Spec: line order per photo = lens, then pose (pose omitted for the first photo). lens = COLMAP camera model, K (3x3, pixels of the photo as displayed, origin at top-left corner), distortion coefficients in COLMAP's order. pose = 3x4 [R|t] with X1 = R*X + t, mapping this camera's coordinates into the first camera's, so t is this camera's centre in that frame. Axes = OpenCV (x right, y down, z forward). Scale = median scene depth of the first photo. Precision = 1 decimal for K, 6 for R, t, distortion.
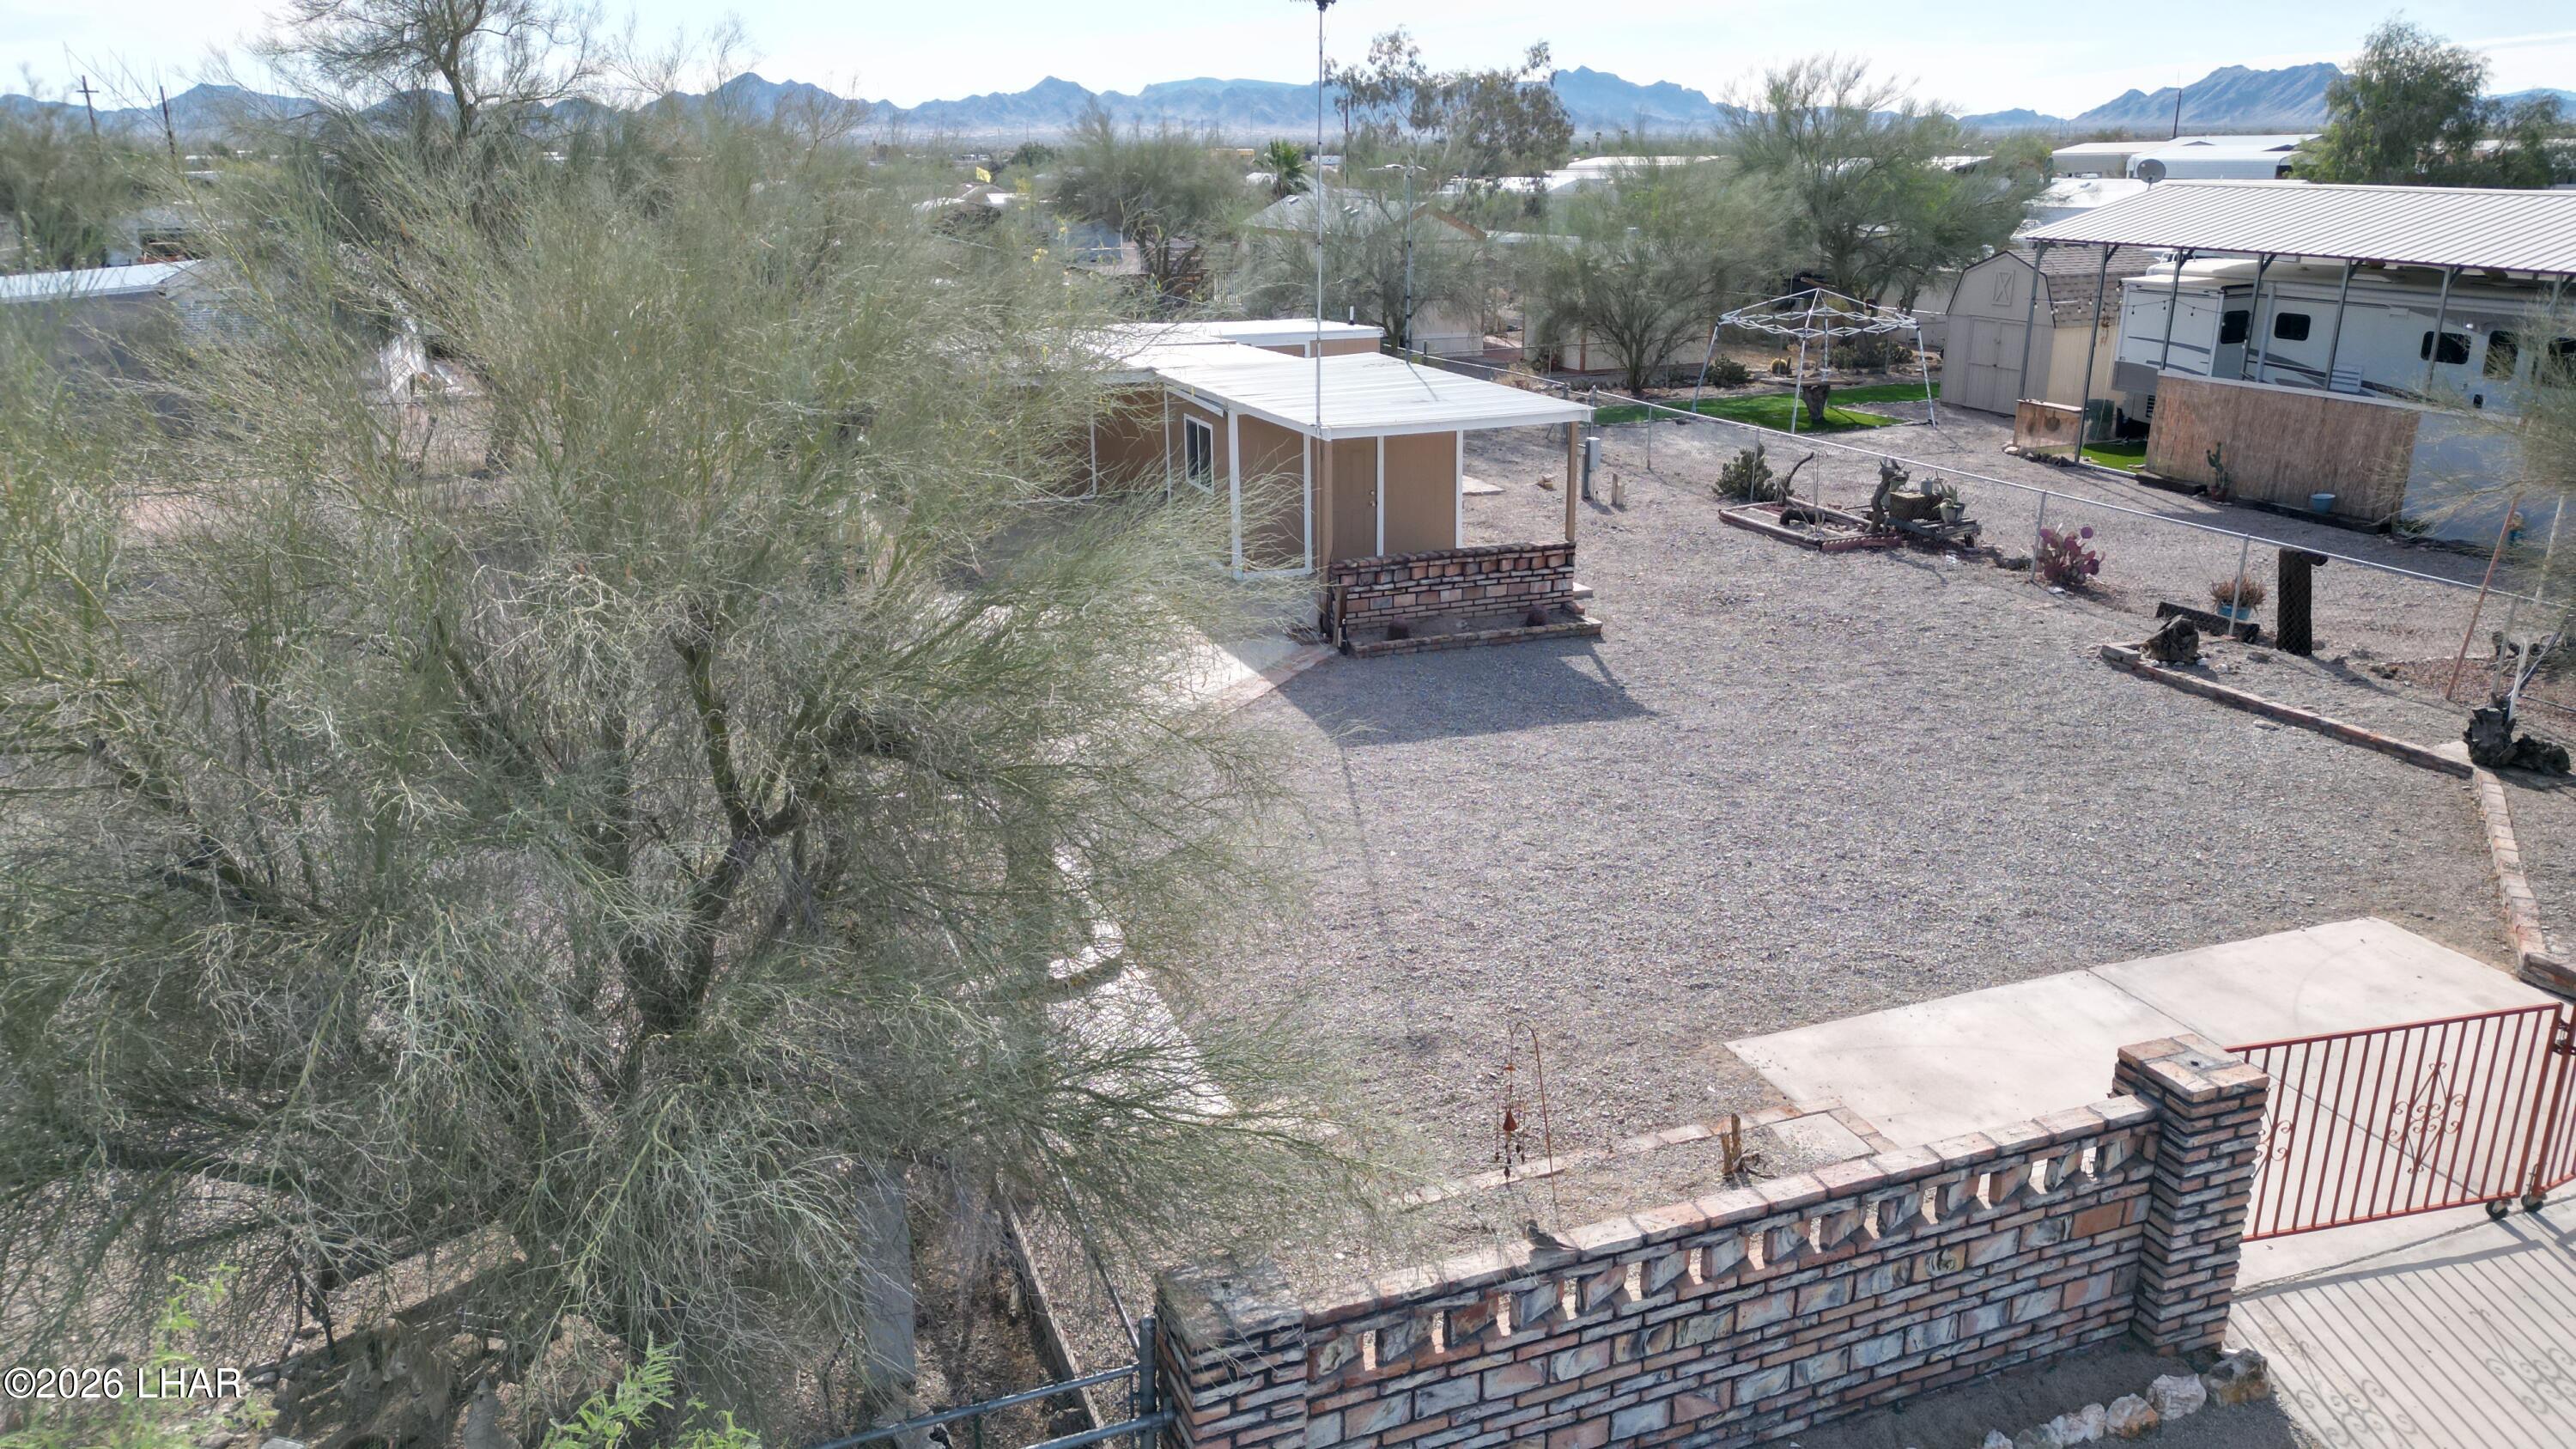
lens RADIAL K [[1830.0, 0, 1326.7], [0, 1830.0, 725.7], [0, 0, 1]] dist [0.072070, -0.096523]
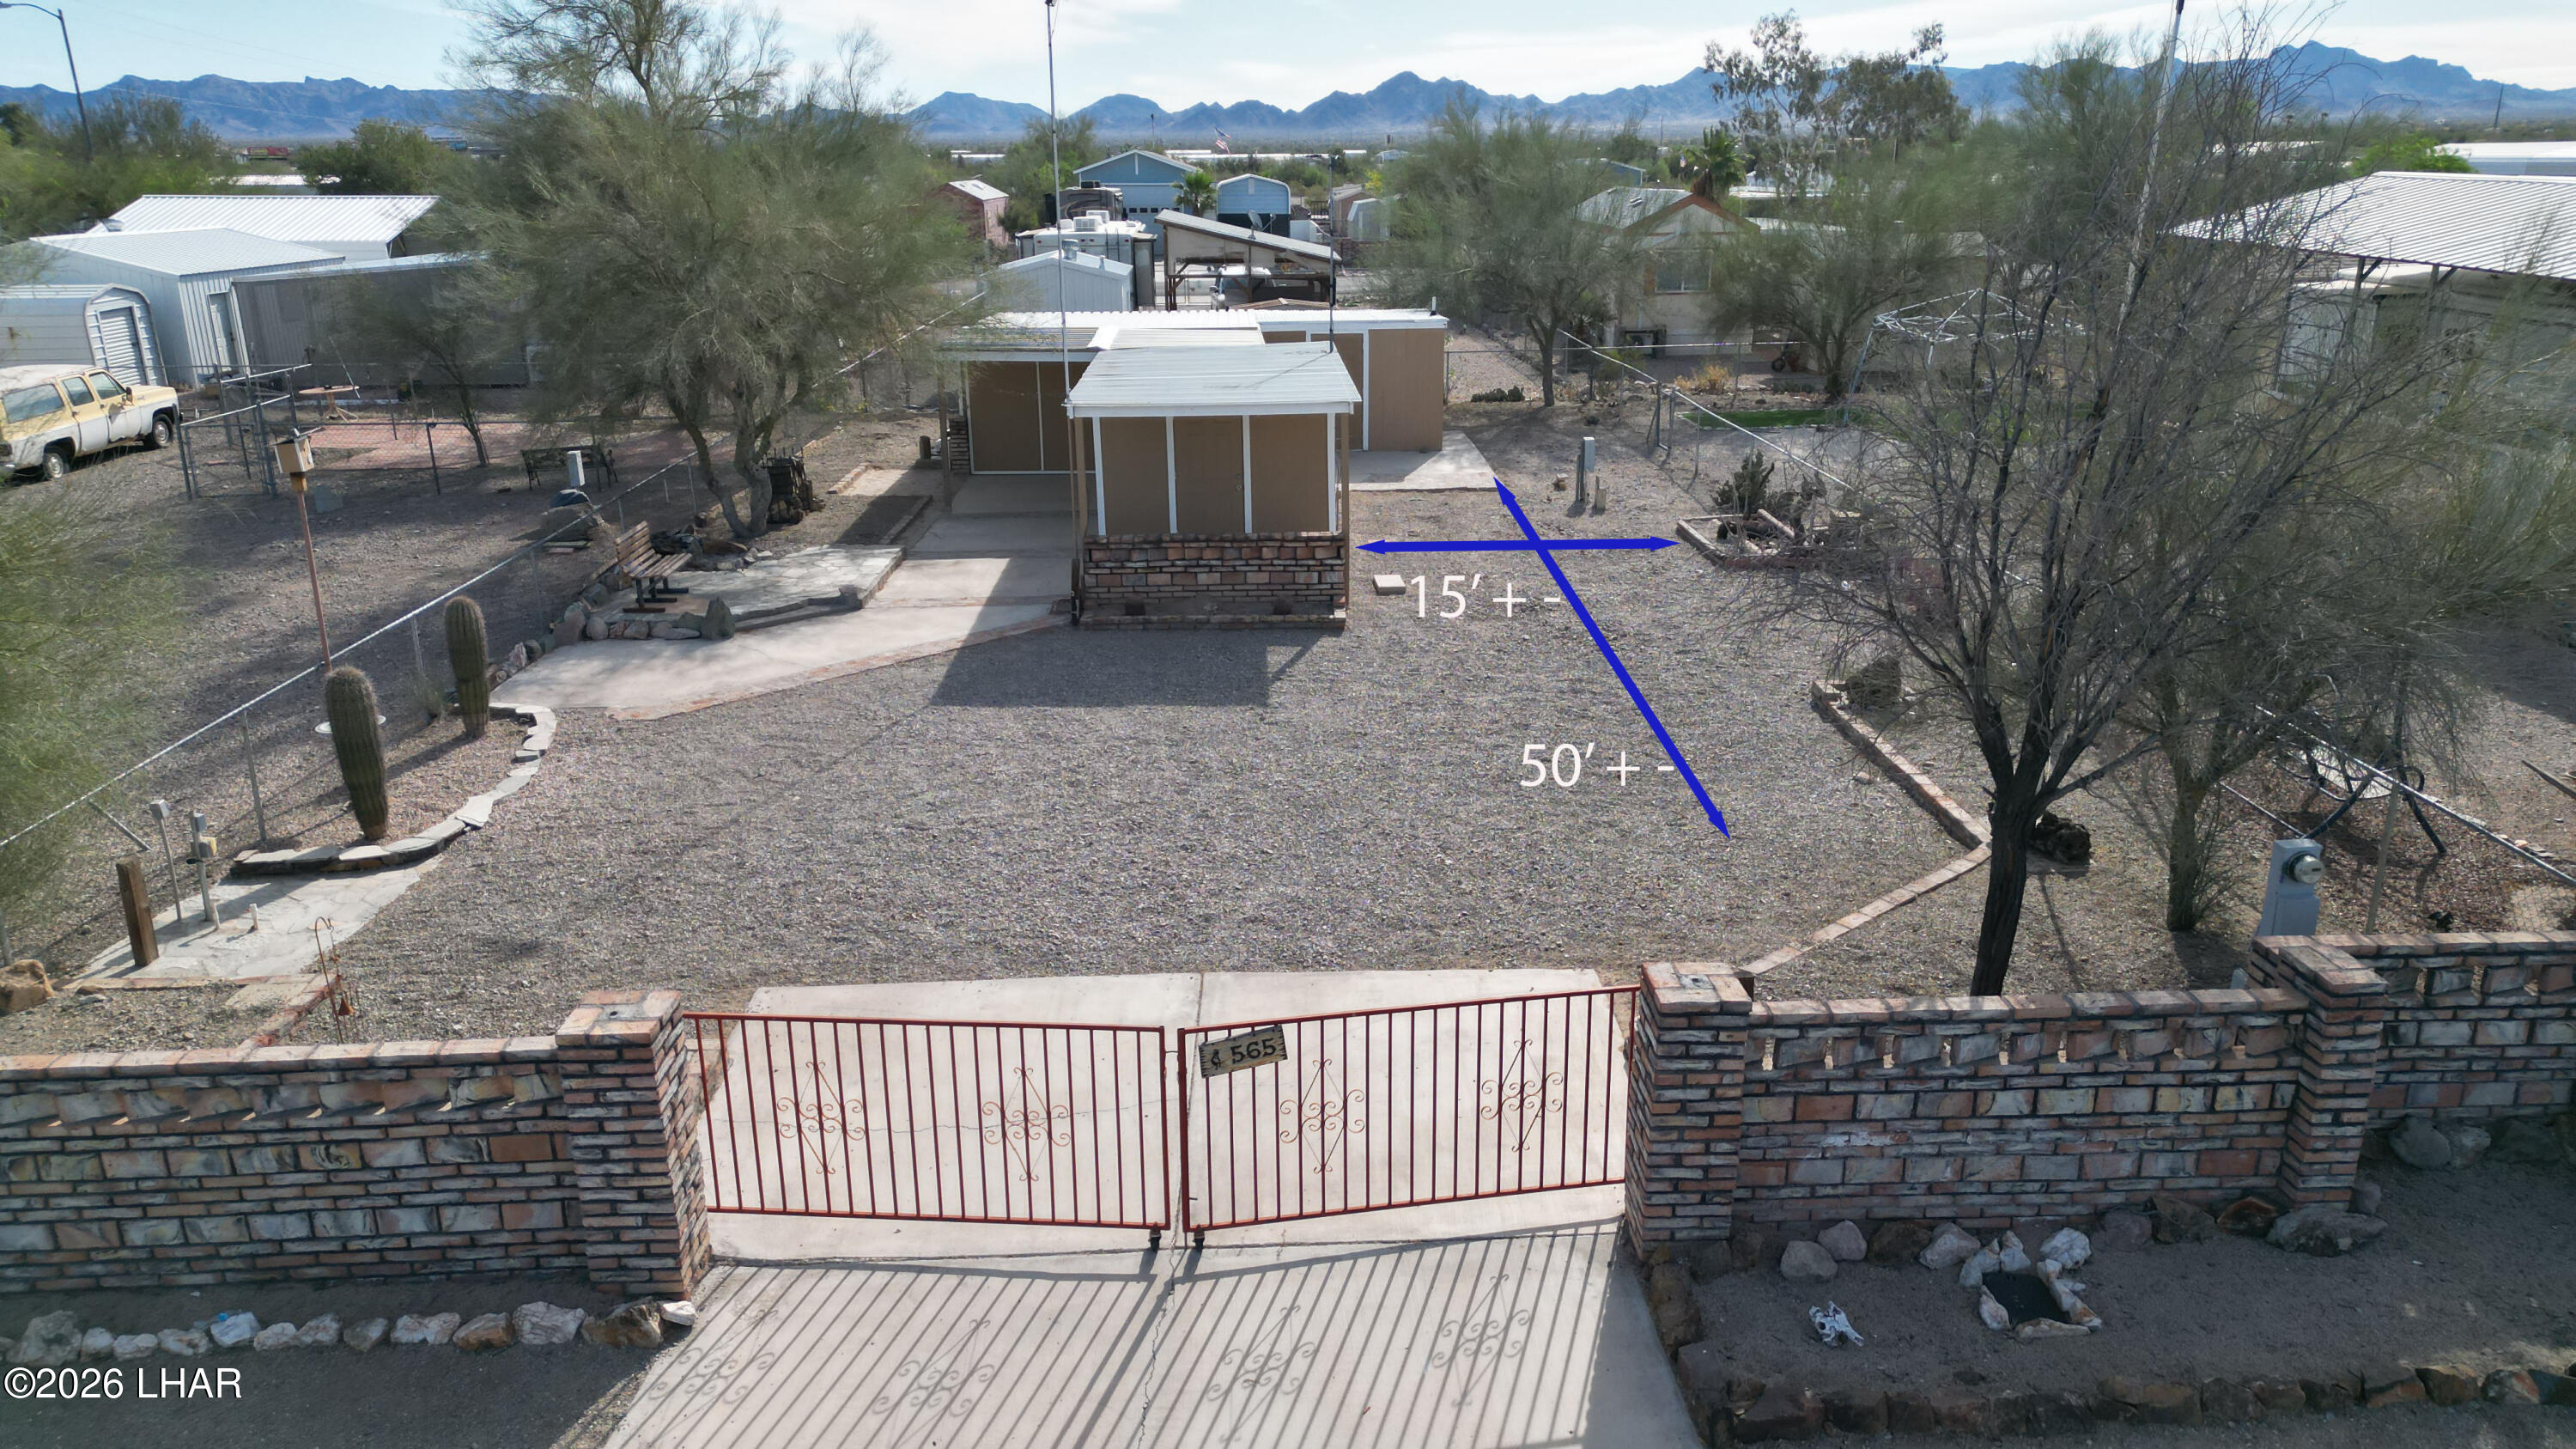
lens RADIAL K [[1839.4, 0, 1336.3], [0, 1839.4, 732.6], [0, 0, 1]] dist [0.079064, -0.092423]
pose [[0.947639, 0.097554, -0.304078, 0.534571], [-0.095977, 0.995179, 0.020165, -0.015921], [0.304579, 0.010075, 0.952434, 0.059051]]
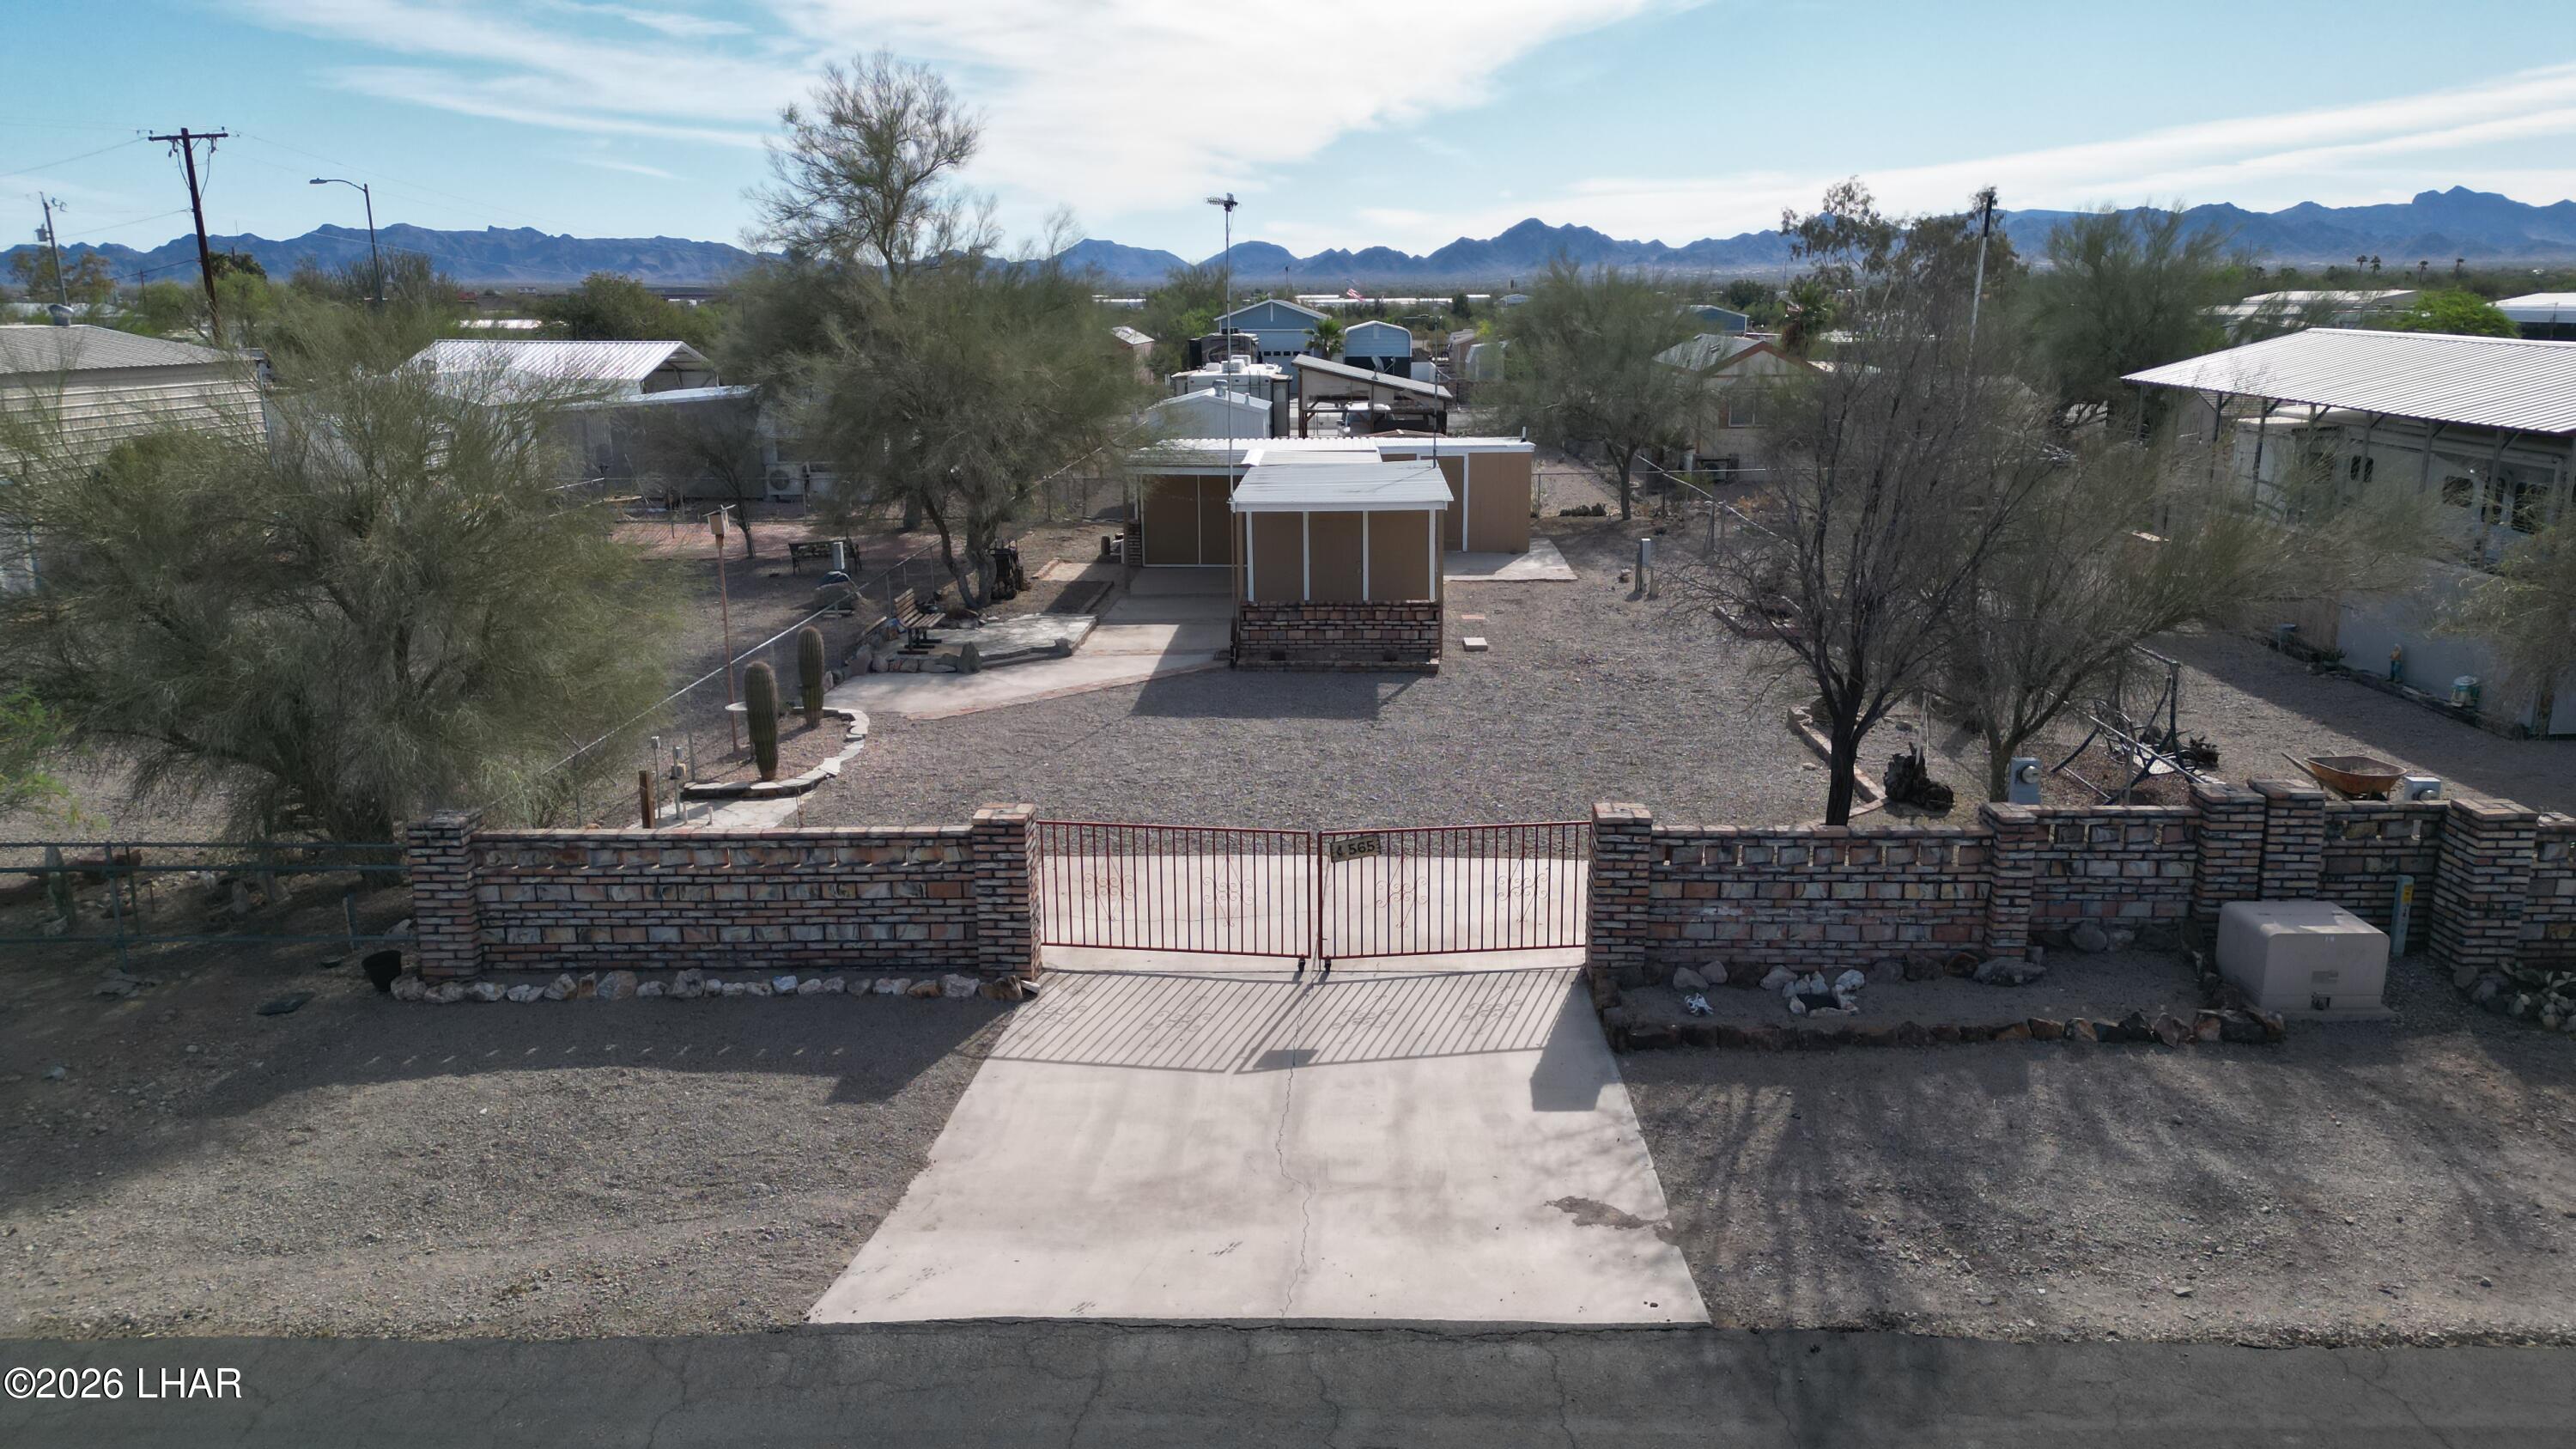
lens RADIAL K [[1839.4, 0, 1336.3], [0, 1839.4, 732.6], [0, 0, 1]] dist [0.079064, -0.092423]
pose [[0.924665, 0.090009, -0.369991, 0.668904], [-0.114371, 0.992446, -0.044394, 0.068527], [0.363200, 0.083366, 0.927974, -0.269461]]
